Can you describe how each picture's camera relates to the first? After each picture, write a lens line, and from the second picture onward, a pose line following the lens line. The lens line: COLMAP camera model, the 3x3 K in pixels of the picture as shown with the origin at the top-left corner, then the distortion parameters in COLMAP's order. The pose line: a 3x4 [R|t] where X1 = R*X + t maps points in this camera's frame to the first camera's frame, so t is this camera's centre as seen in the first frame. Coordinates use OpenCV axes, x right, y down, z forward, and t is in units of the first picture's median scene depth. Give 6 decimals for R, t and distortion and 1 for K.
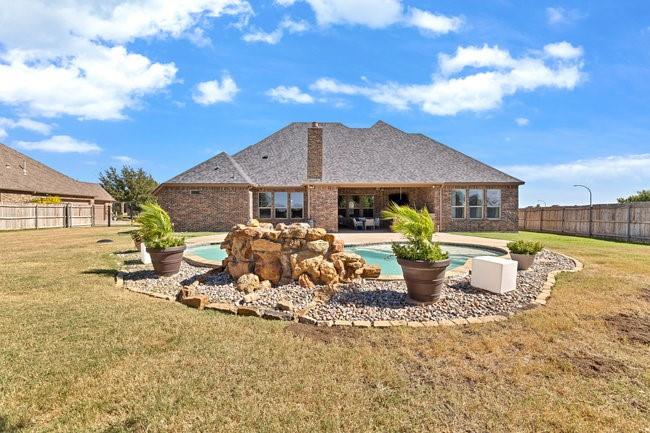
lens RADIAL K [[281.3, 0, 326.2], [0, 281.3, 212.0], [0, 0, 1]] dist [0.000925, 0.000128]
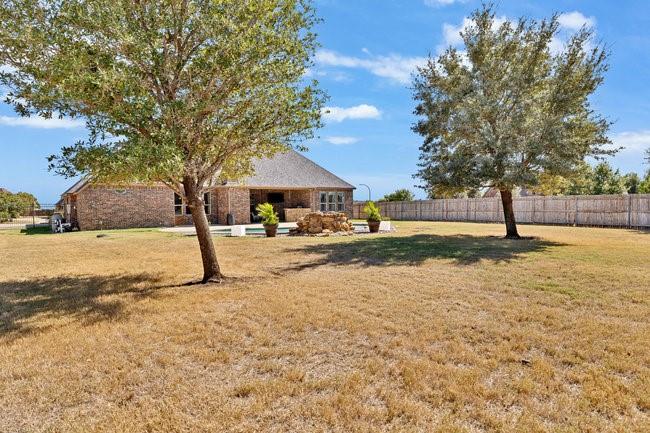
lens RADIAL K [[354.5, 0, 322.1], [0, 354.5, 209.6], [0, 0, 1]] dist [-0.000637, 0.000094]
pose [[0.796176, -0.017337, 0.604817, -0.687747], [0.013967, 0.999850, 0.010274, -0.004319], [-0.604904, 0.000267, 0.796298, -0.510782]]
